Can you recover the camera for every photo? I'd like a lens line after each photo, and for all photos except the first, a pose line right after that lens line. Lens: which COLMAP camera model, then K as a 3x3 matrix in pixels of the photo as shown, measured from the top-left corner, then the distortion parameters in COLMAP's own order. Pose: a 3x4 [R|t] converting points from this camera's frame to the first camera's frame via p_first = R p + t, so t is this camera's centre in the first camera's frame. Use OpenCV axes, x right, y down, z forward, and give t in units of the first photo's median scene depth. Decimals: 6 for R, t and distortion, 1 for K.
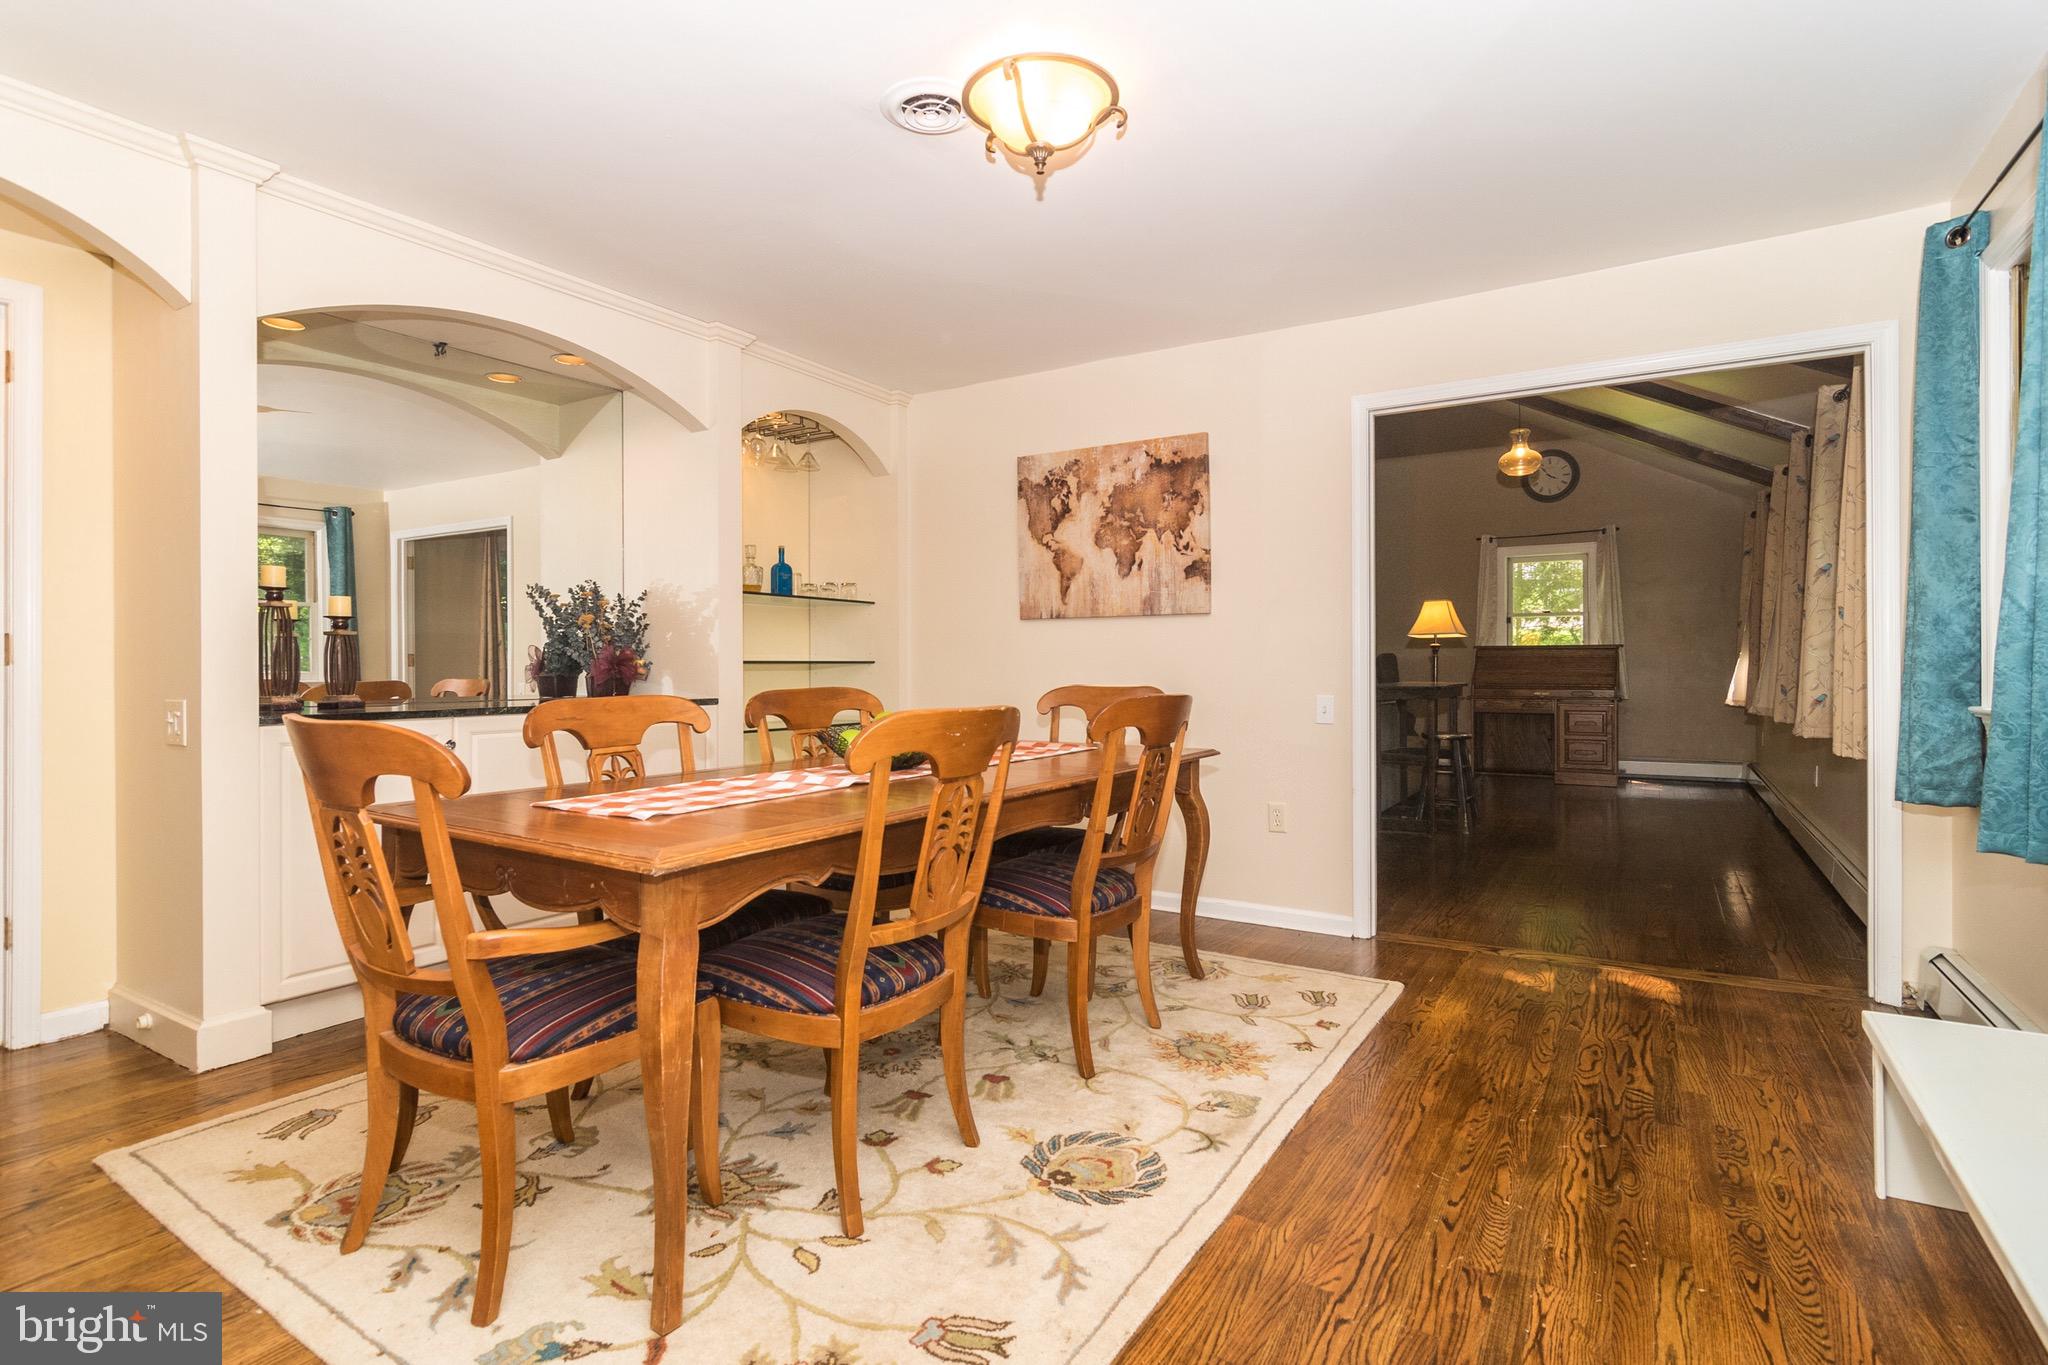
lens RADIAL K [[991.6, 0, 1043.1], [0, 991.6, 670.2], [0, 0, 1]] dist [-0.015328, -0.000180]
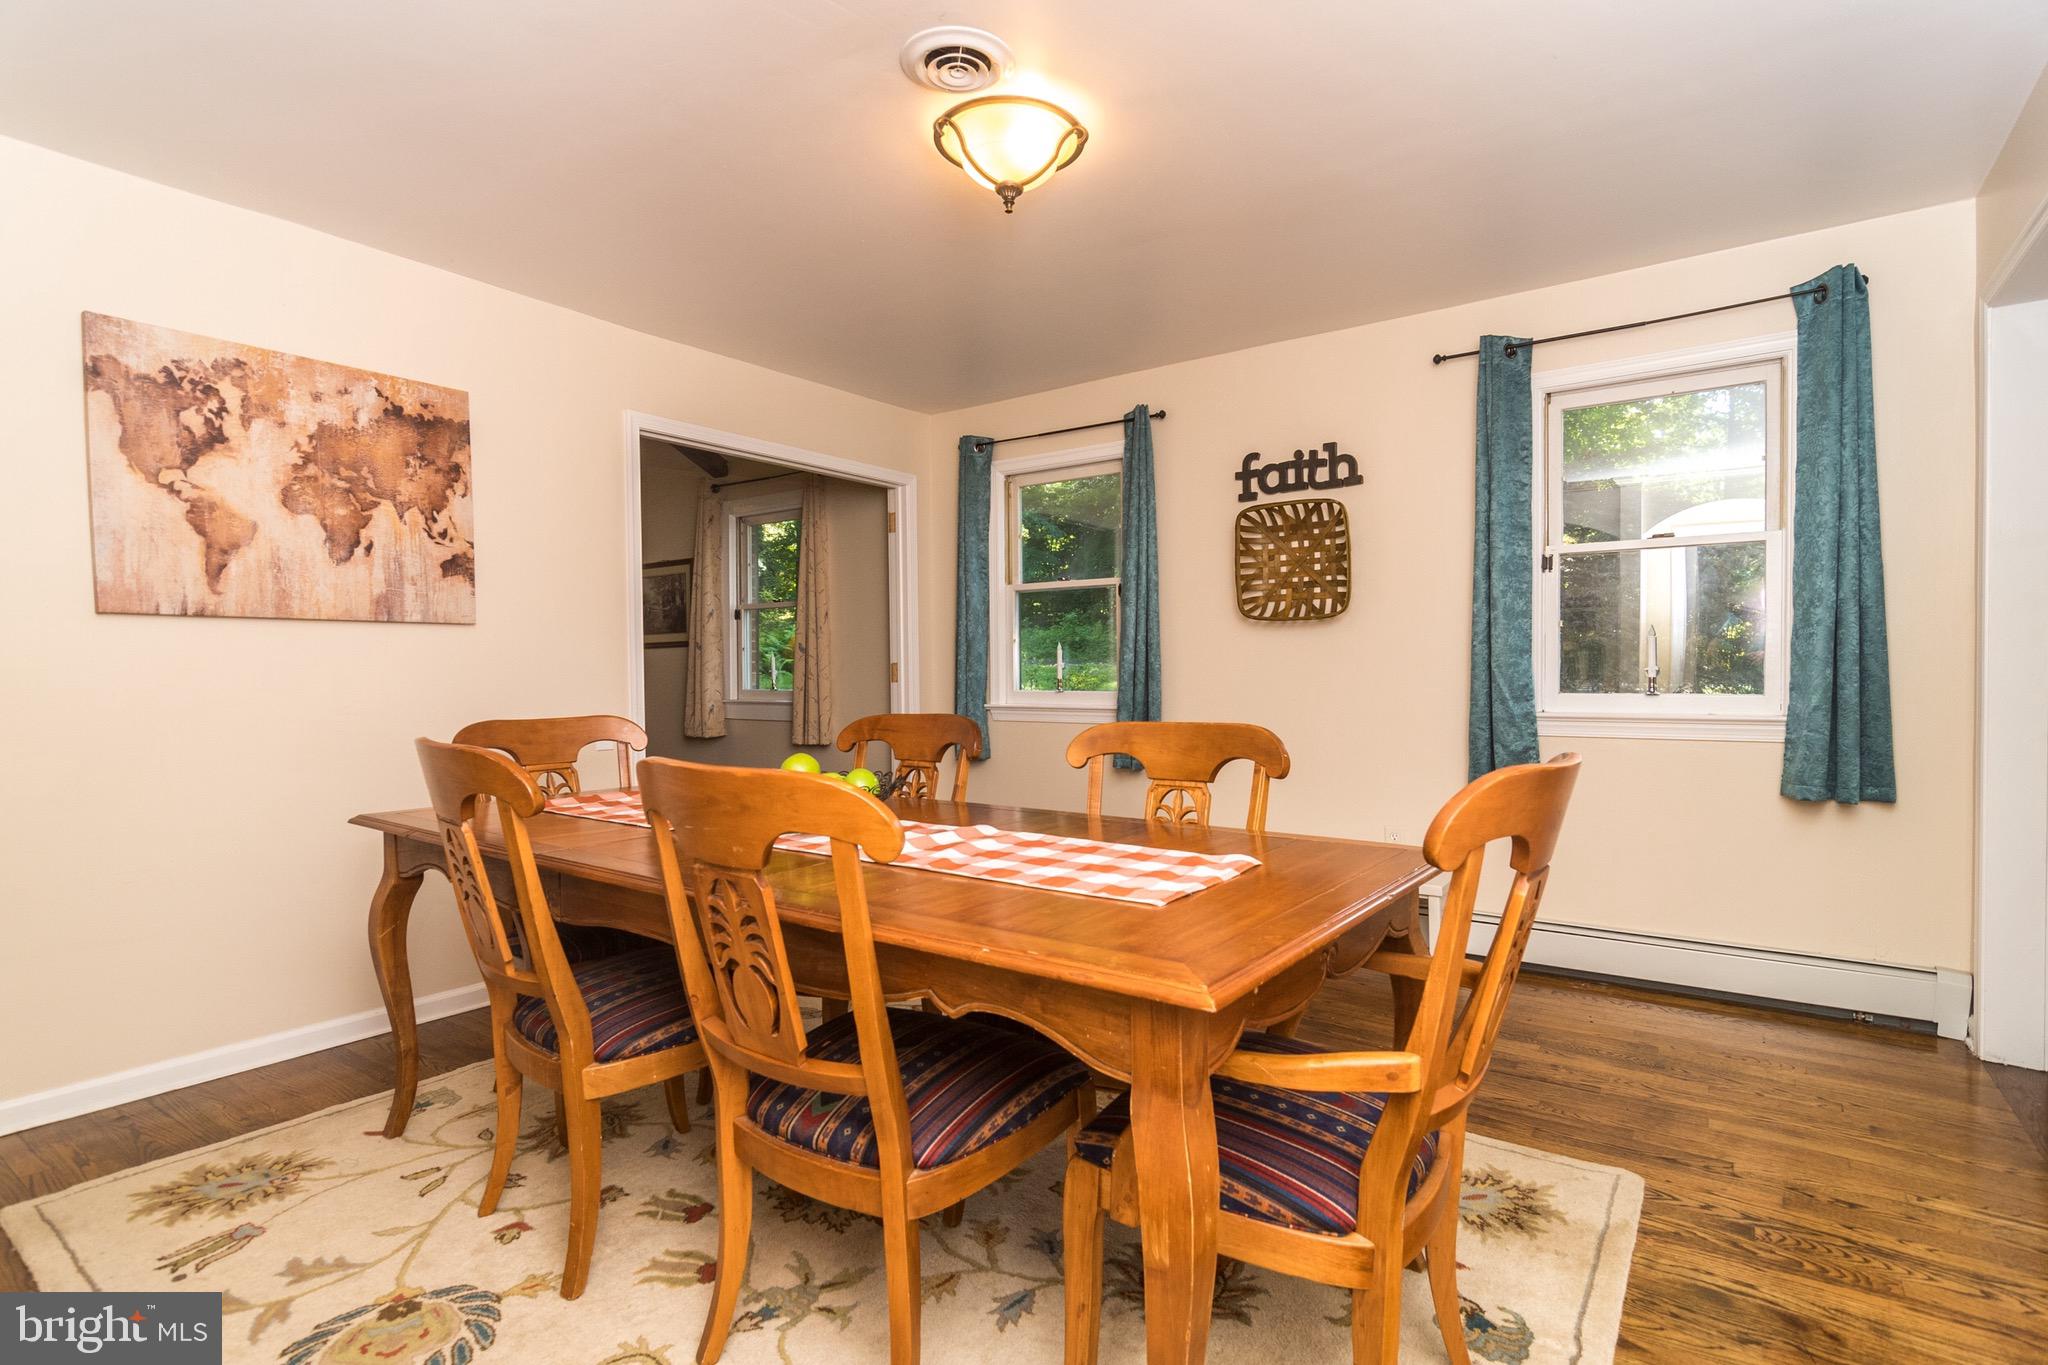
lens RADIAL K [[991.6, 0, 1032.8], [0, 991.6, 685.4], [0, 0, 1]] dist [-0.015328, -0.000180]
pose [[0.053306, -0.017573, 0.998424, -0.549894], [0.008723, 0.999815, 0.017132, -0.016781], [-0.998540, 0.007796, 0.053450, 0.476359]]
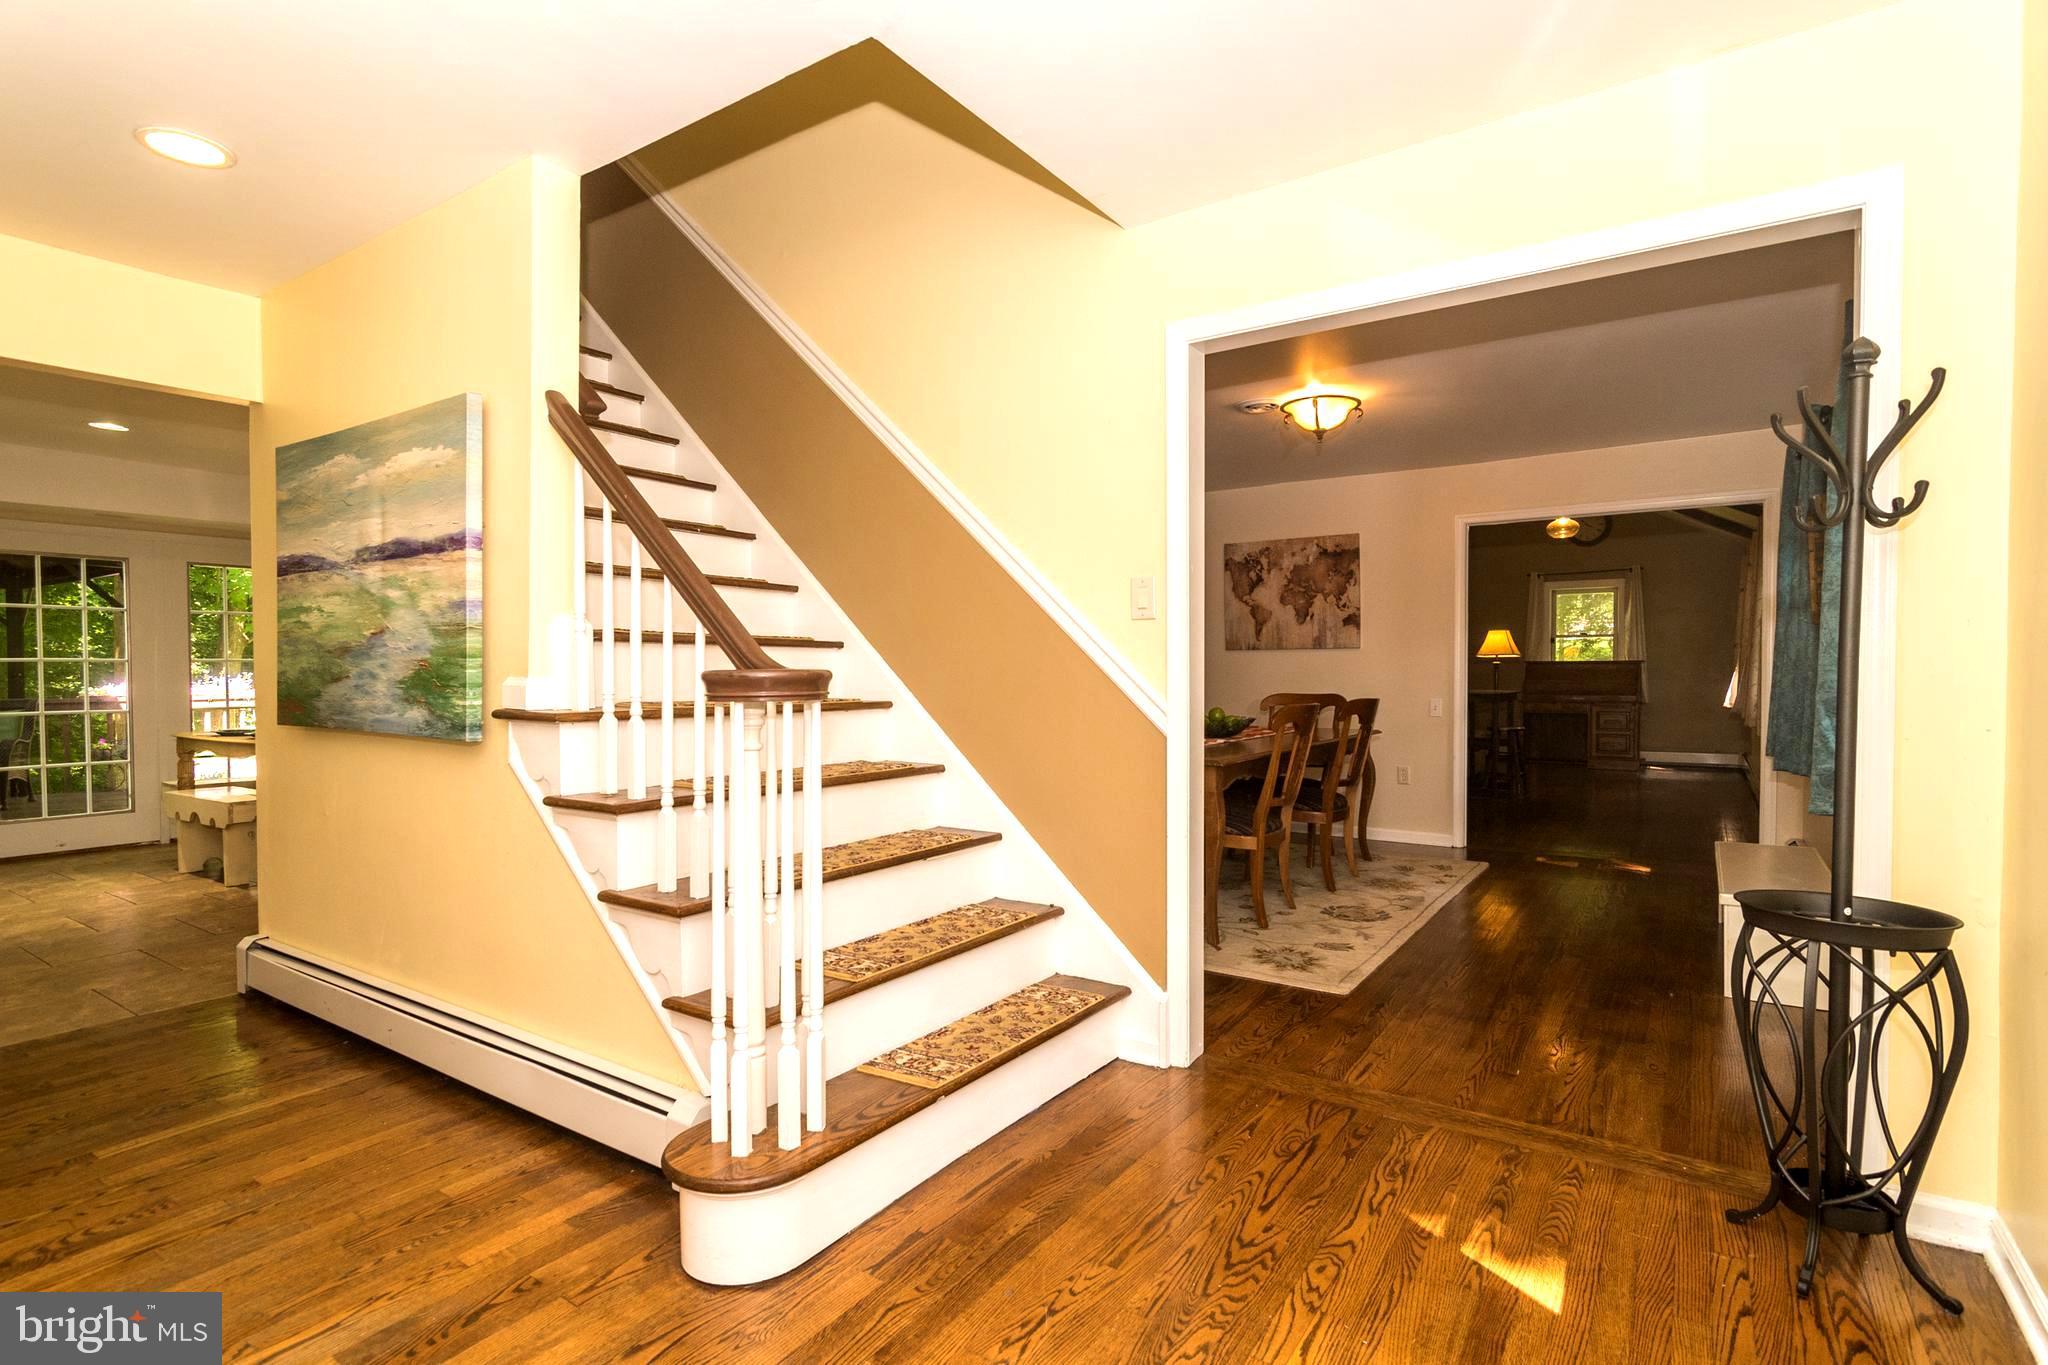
lens RADIAL K [[991.6, 0, 1008.3], [0, 991.6, 692.9], [0, 0, 1]] dist [-0.015328, -0.000180]
pose [[0.997979, 0.002058, -0.063517, -0.272332], [-0.000839, 0.999815, 0.019210, -0.013768], [0.063545, -0.019118, 0.997796, -0.578457]]
